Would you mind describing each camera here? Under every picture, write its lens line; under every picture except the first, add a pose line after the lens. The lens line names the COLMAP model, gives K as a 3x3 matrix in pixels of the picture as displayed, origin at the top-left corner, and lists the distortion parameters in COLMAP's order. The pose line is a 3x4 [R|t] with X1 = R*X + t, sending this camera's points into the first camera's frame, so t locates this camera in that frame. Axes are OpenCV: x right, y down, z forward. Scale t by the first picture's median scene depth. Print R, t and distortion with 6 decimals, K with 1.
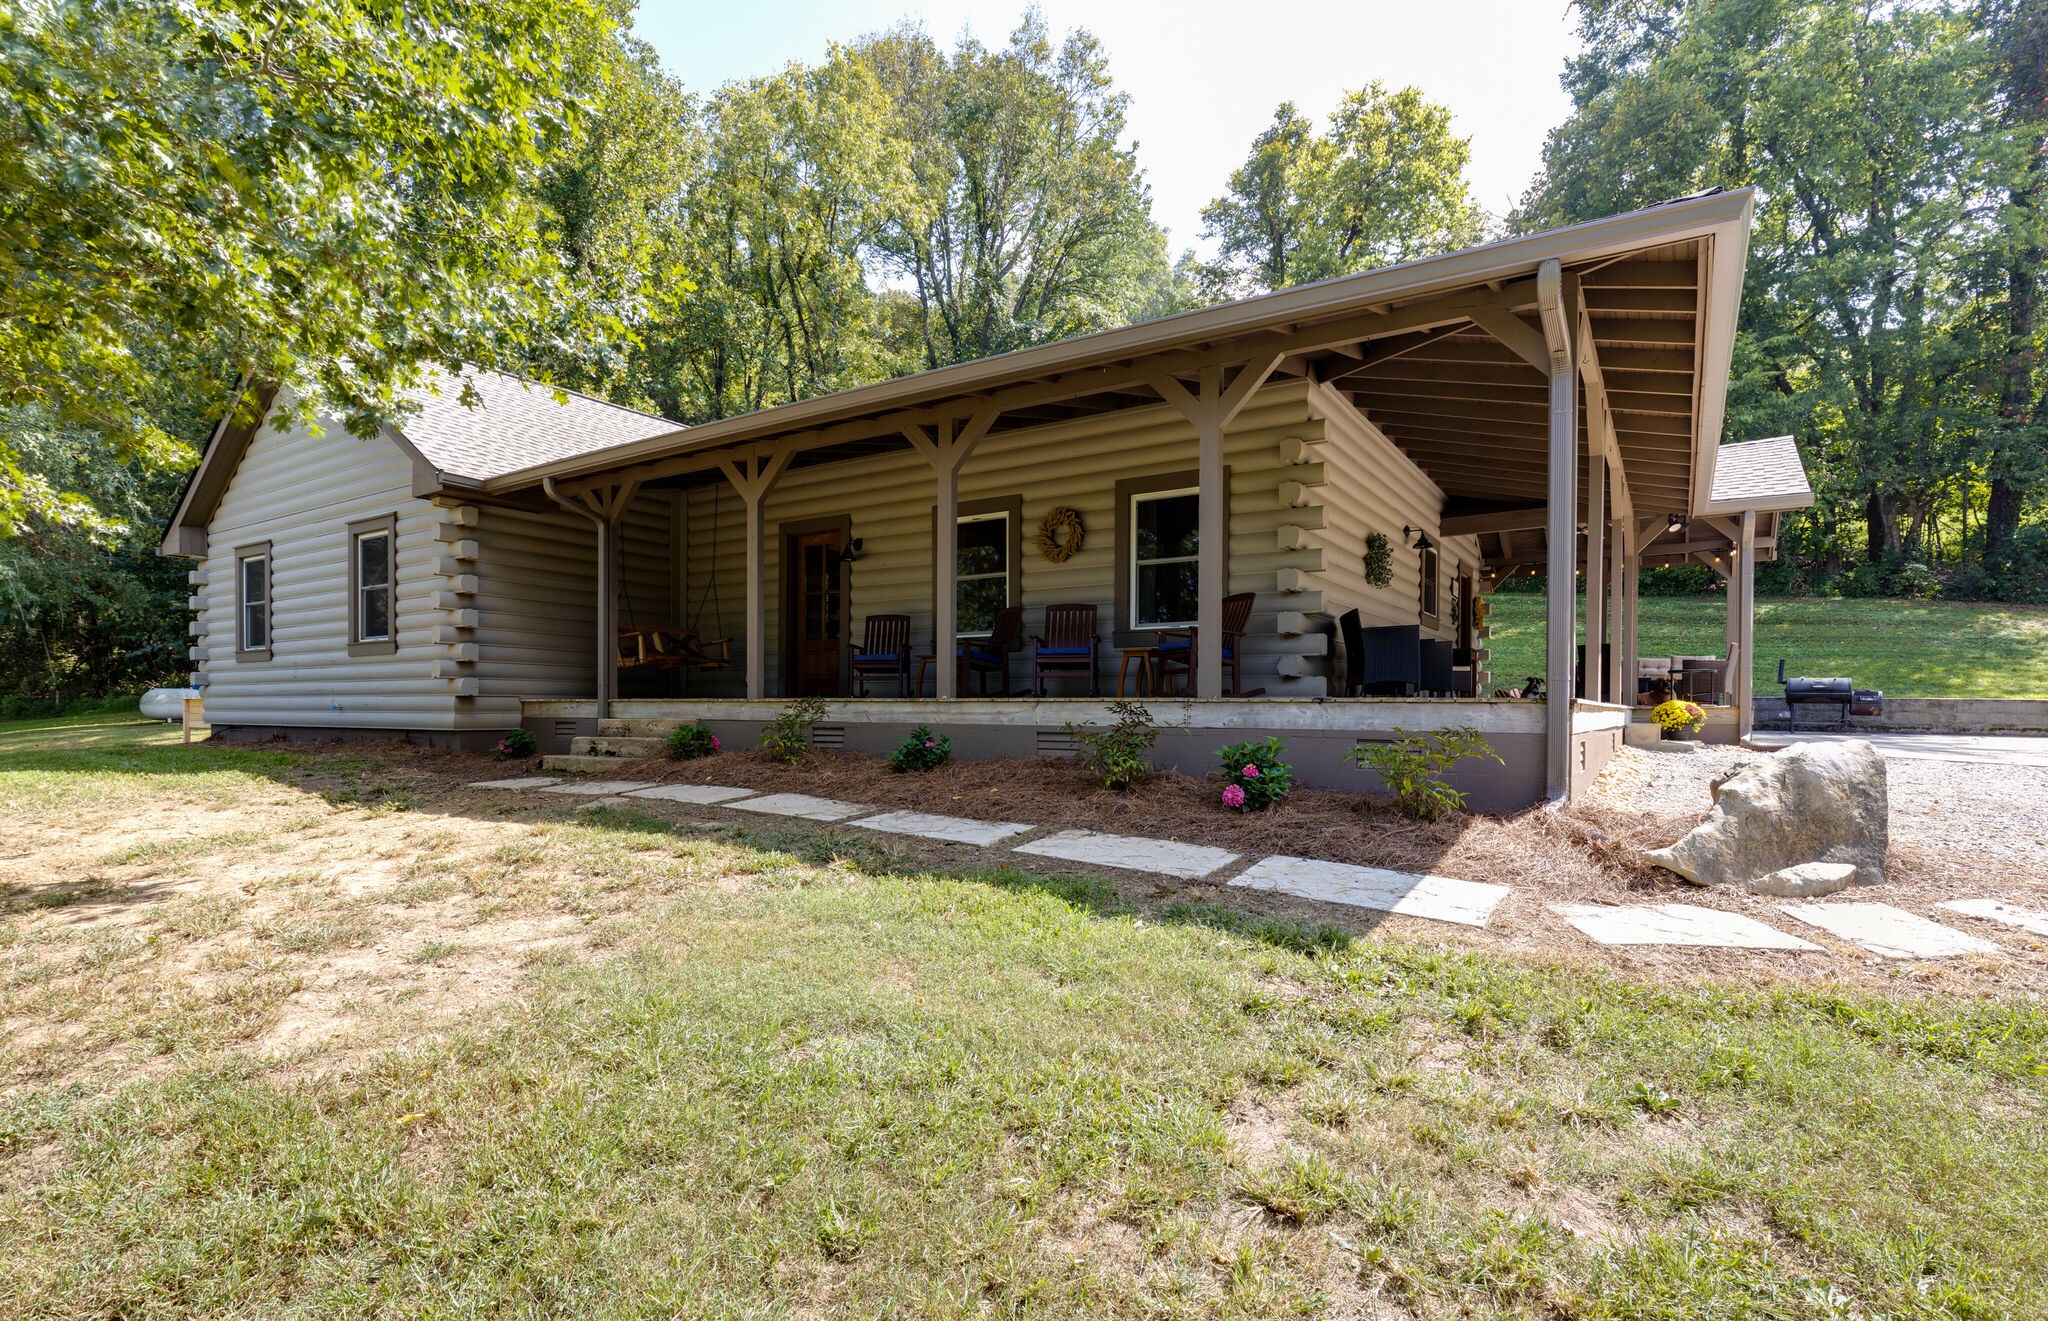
lens RADIAL K [[988.5, 0, 991.4], [0, 988.5, 705.3], [0, 0, 1]] dist [0.003573, -0.000046]
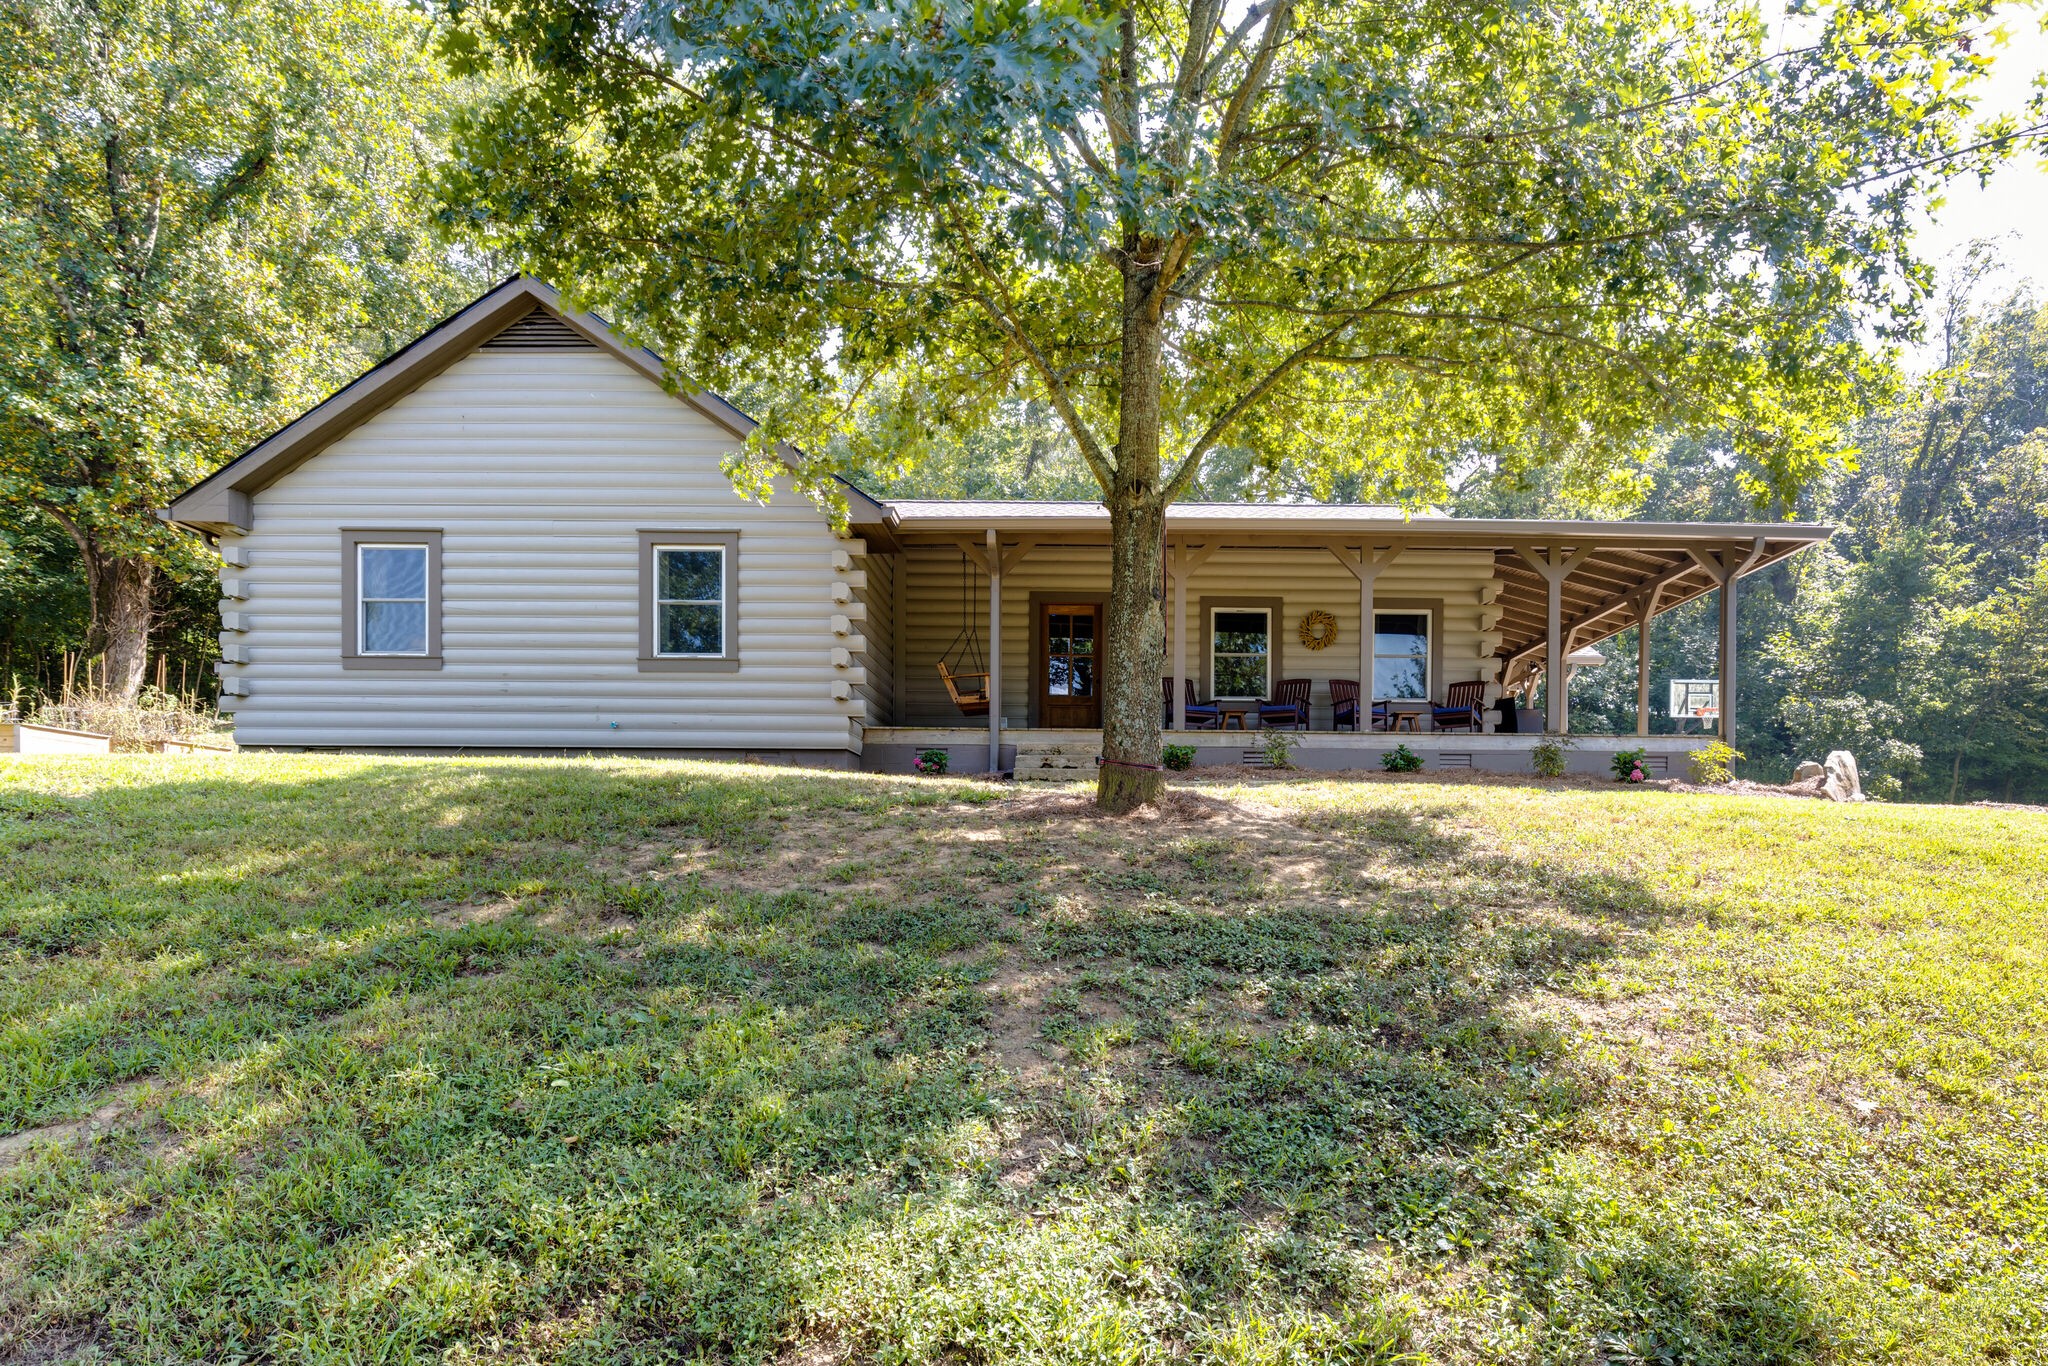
lens RADIAL K [[1189.7, 0, 1056.7], [0, 1189.7, 864.1], [0, 0, 1]] dist [-0.003597, 0.002079]
pose [[0.836423, 0.007347, 0.548035, -1.121495], [-0.009540, 0.999954, 0.001155, 0.153130], [-0.548001, -0.006194, 0.836455, -0.194231]]
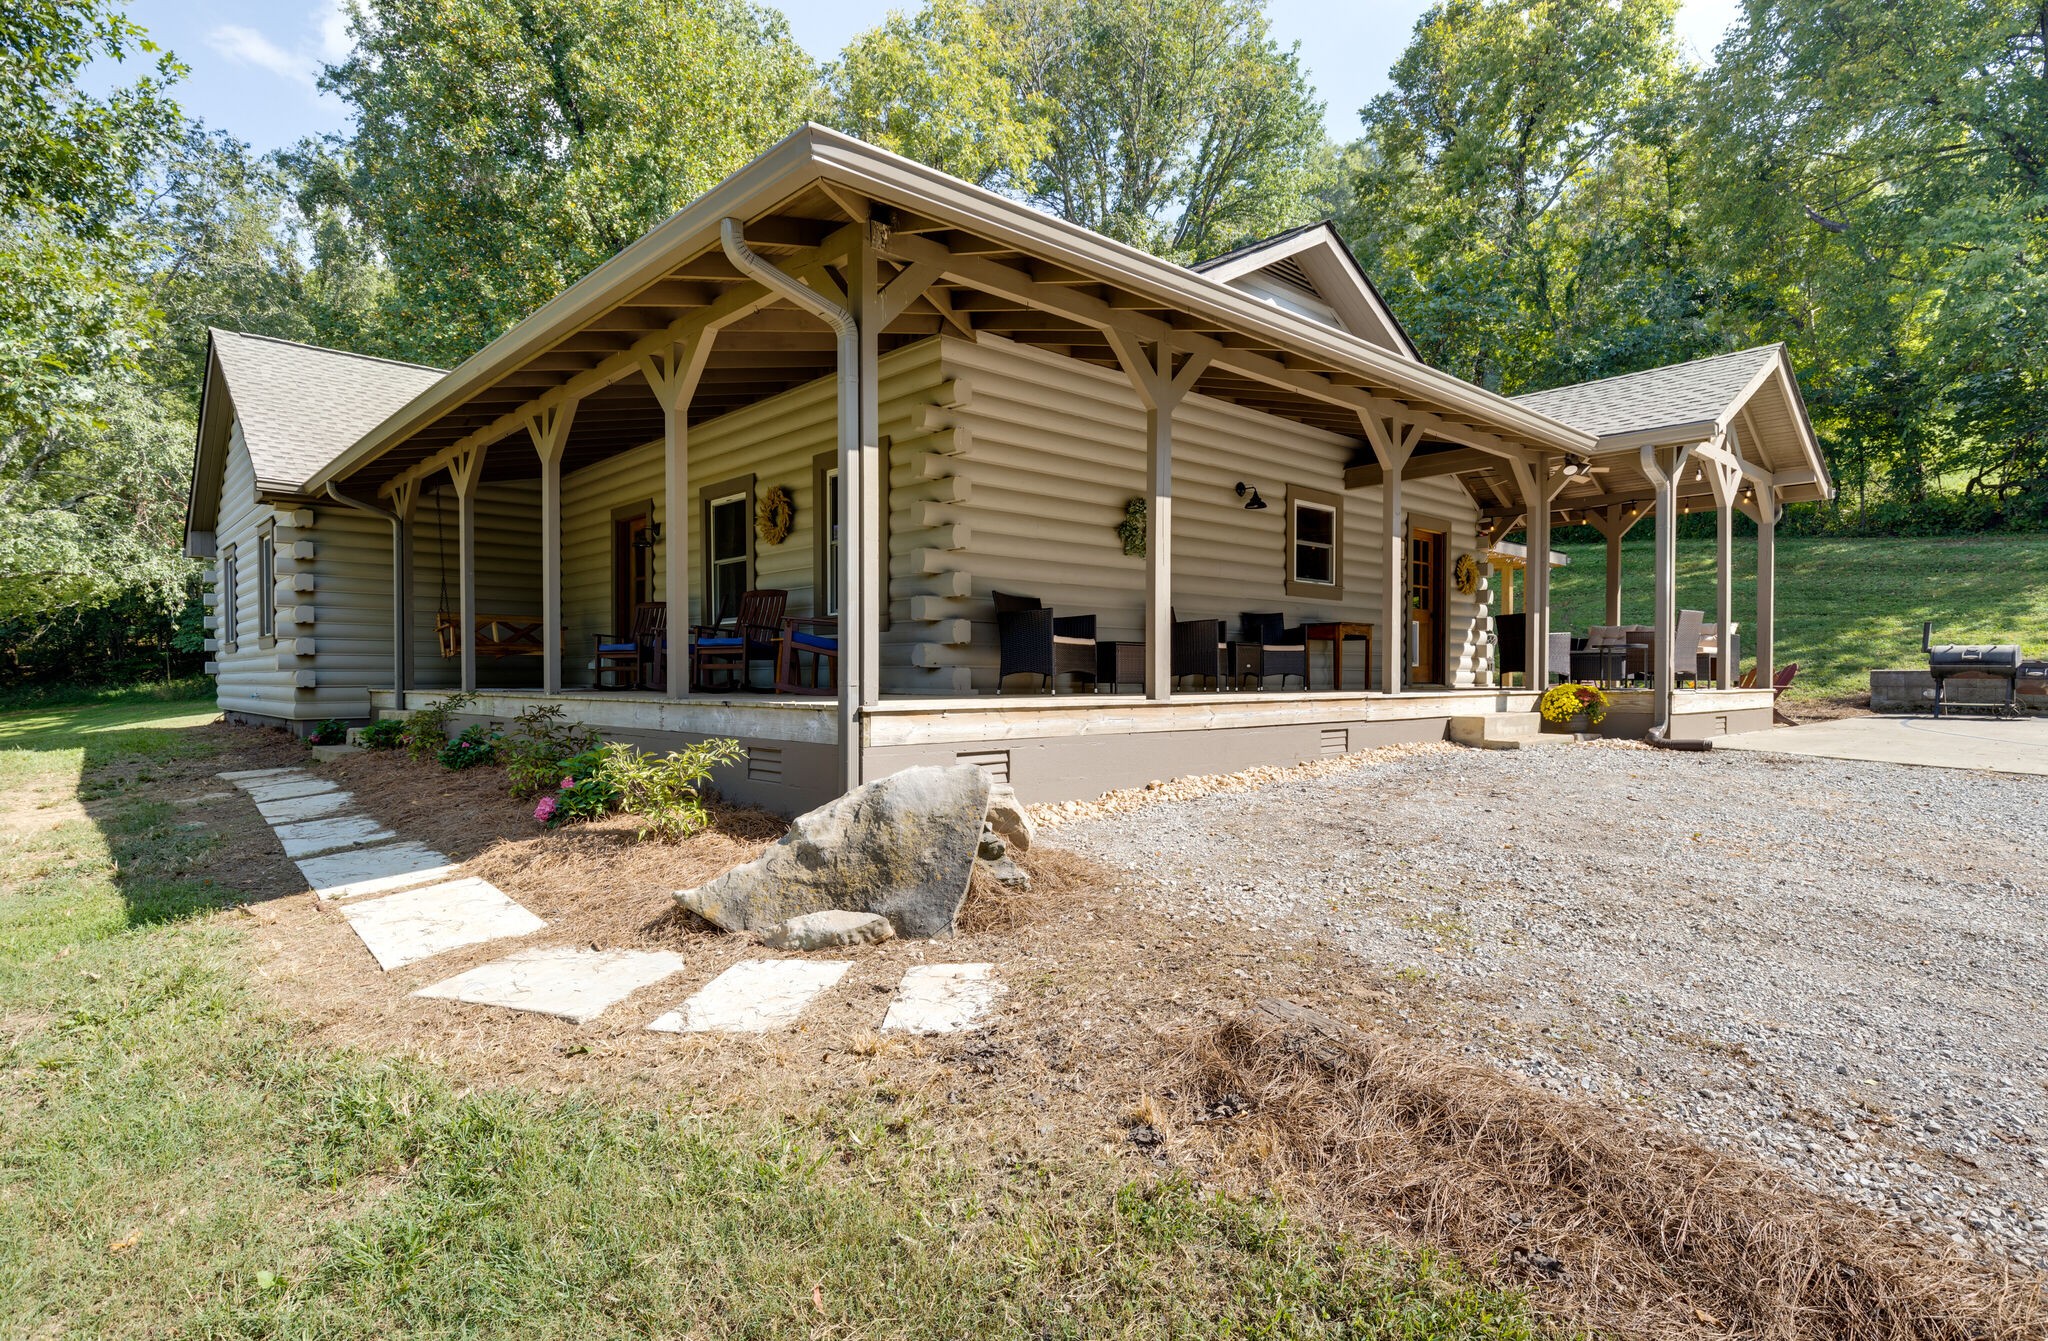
lens RADIAL K [[1059.5, 0, 1024.5], [0, 1059.5, 680.2], [0, 0, 1]] dist [0.002892, -0.000787]
pose [[0.975652, -0.005716, -0.219249, 0.508472], [0.007308, 0.999952, 0.006452, -0.019455], [0.219202, -0.007897, 0.975648, 0.061501]]
